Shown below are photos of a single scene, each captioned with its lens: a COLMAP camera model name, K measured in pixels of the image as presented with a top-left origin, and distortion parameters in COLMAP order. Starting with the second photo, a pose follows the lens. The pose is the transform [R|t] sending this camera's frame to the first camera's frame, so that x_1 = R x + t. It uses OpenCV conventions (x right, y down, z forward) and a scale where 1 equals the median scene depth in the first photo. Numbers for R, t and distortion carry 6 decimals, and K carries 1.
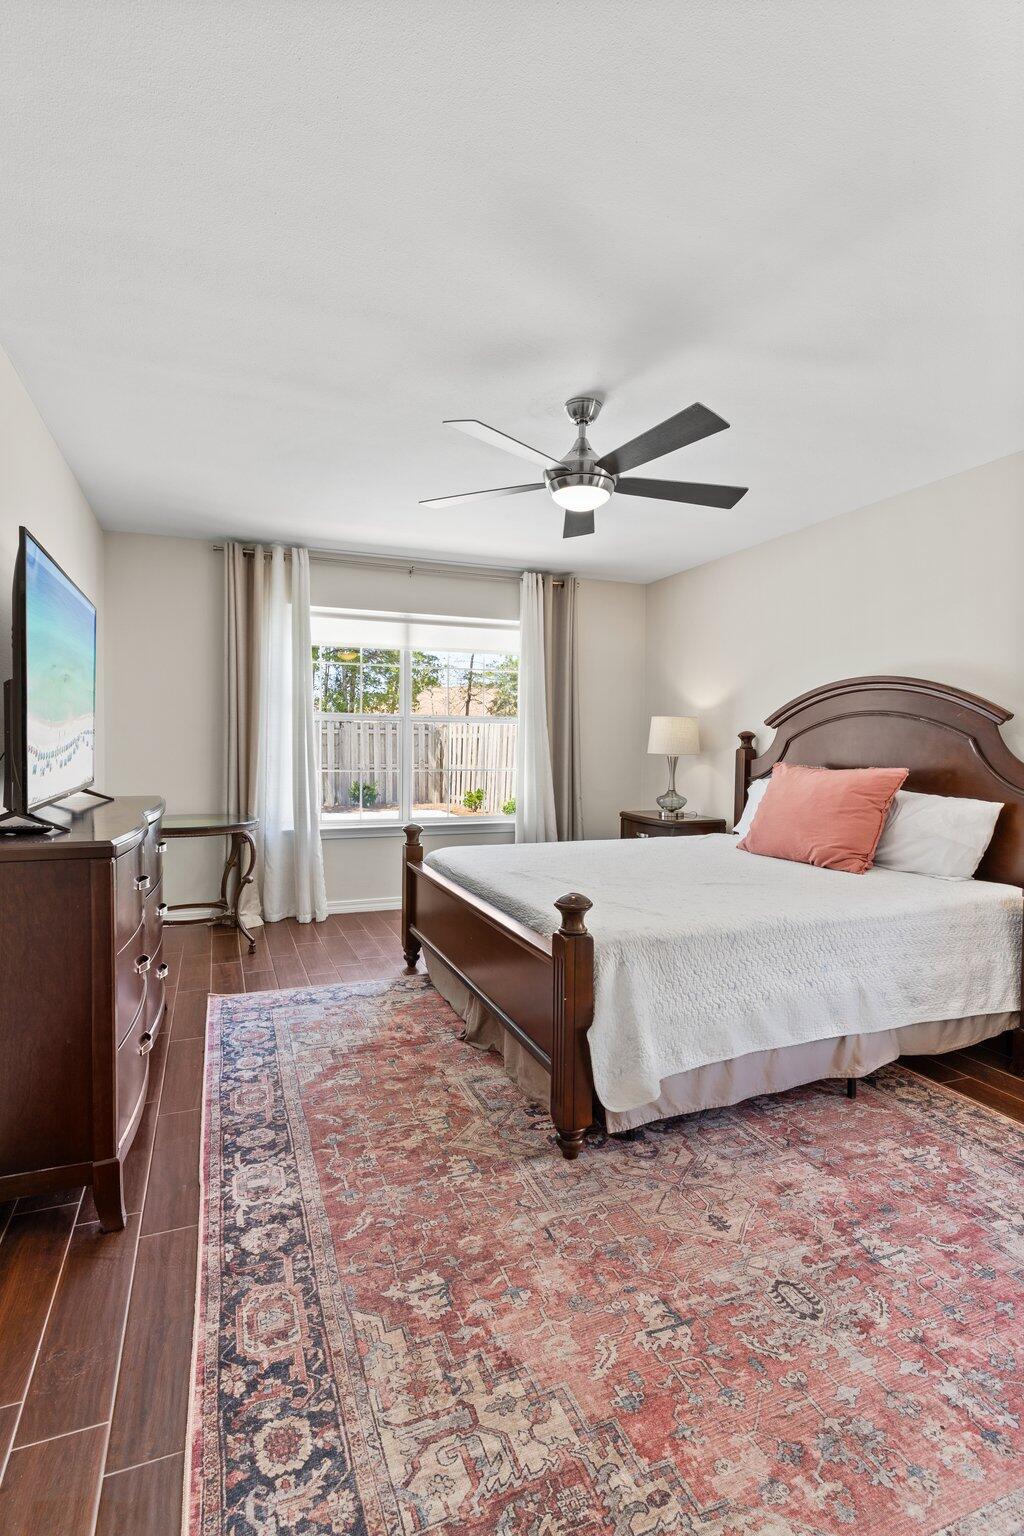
lens RADIAL K [[740.4, 0, 480.4], [0, 740.4, 808.9], [0, 0, 1]] dist [0.002964, -0.001527]
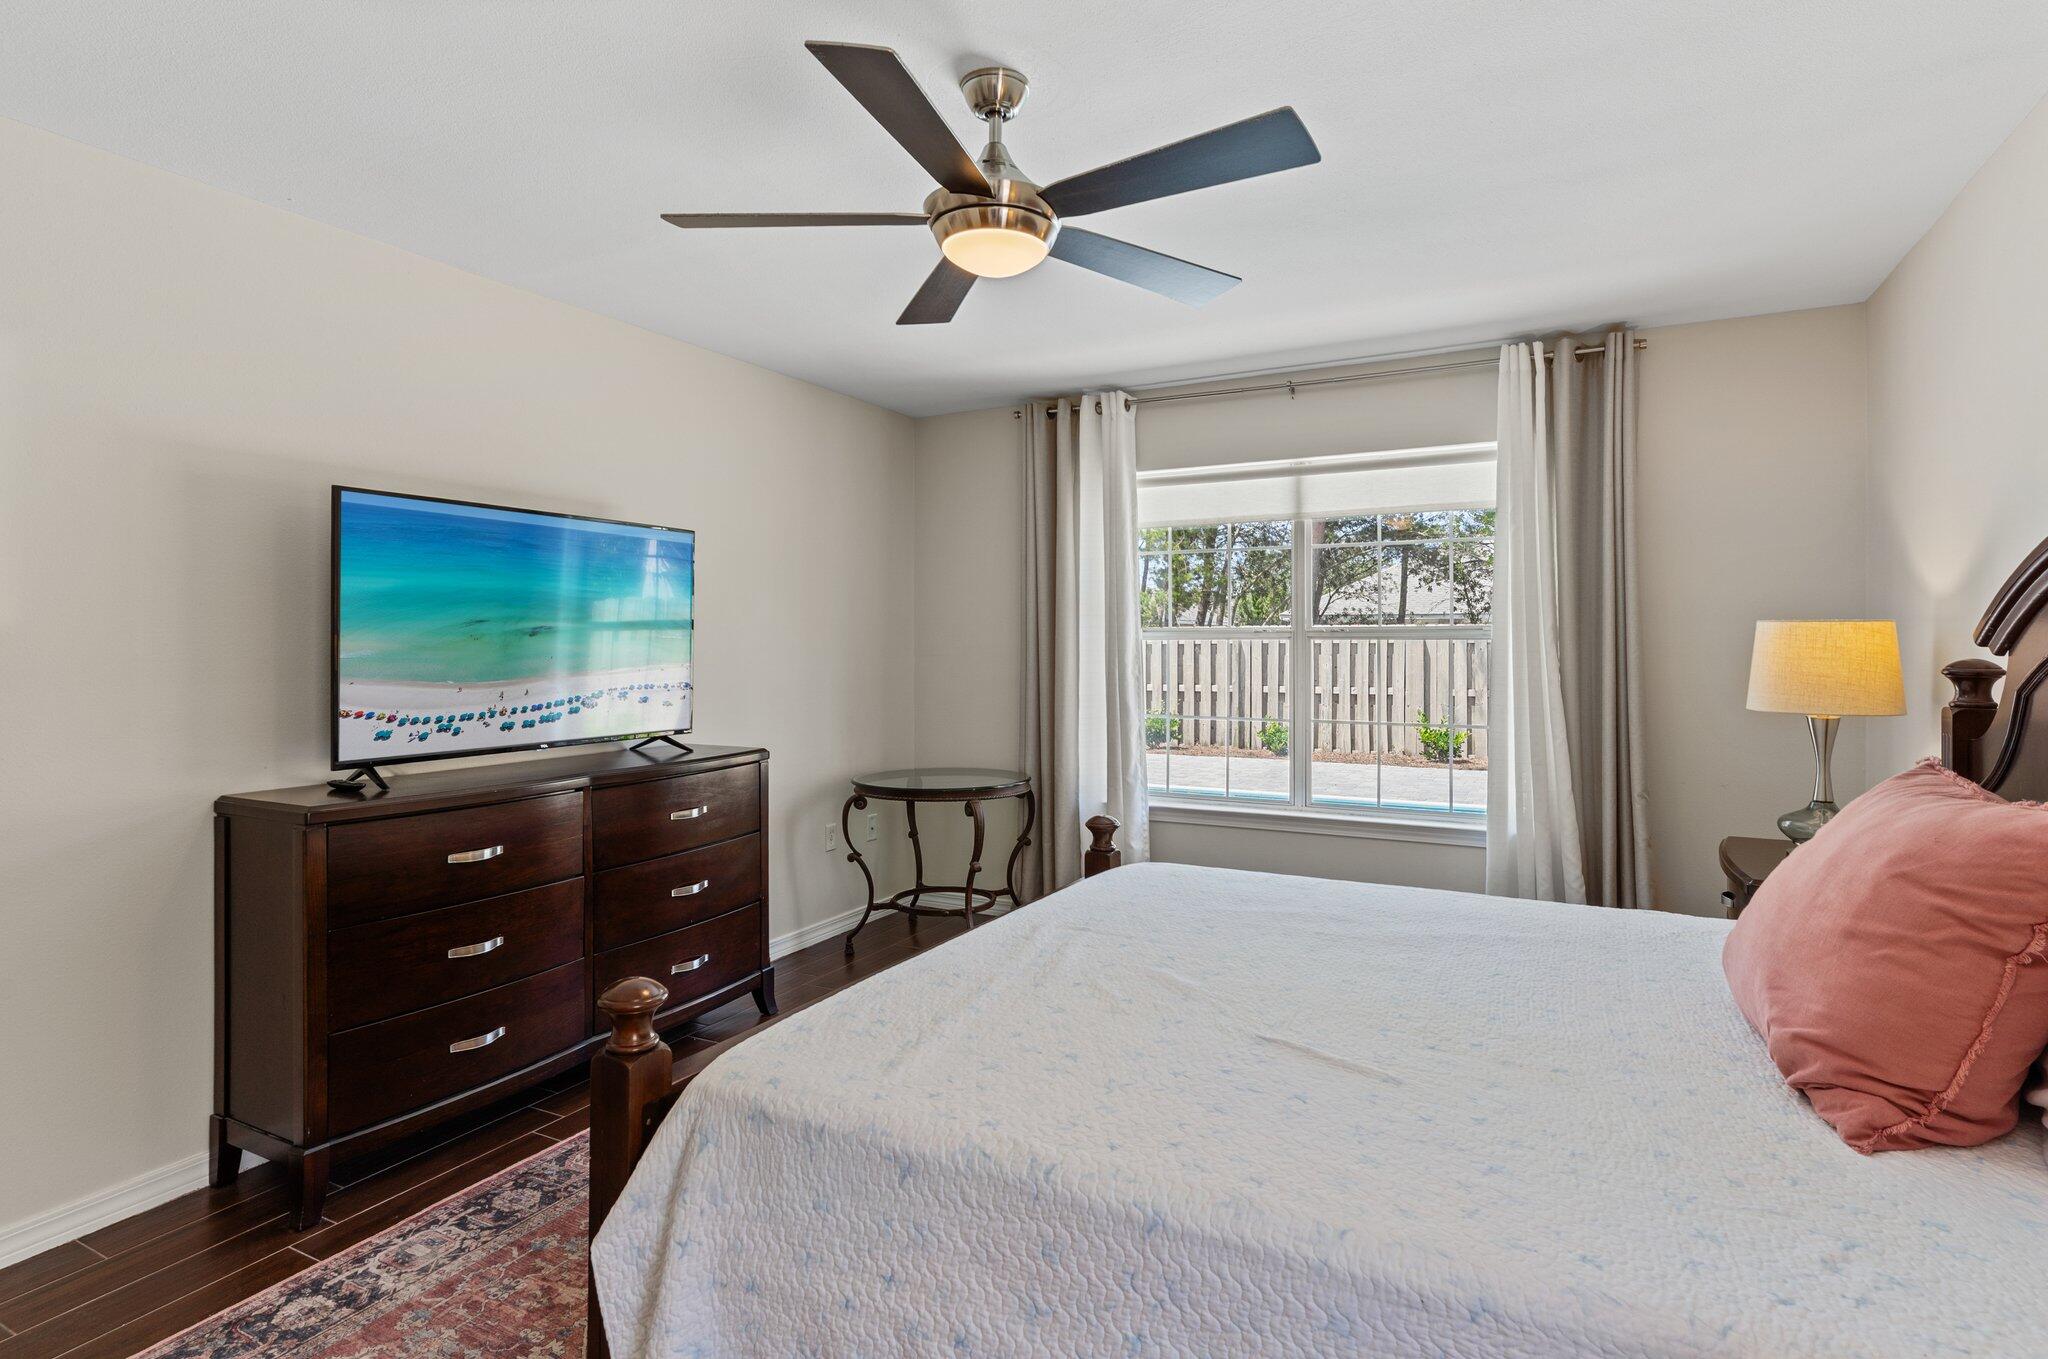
lens RADIAL K [[1033.6, 0, 969.2], [0, 1033.6, 699.7], [0, 0, 1]] dist [-0.003956, -0.001404]
pose [[0.663345, 0.028414, -0.747774, 0.806446], [-0.057591, 0.998254, -0.013156, -0.099408], [0.746094, 0.051792, 0.663823, 0.589384]]
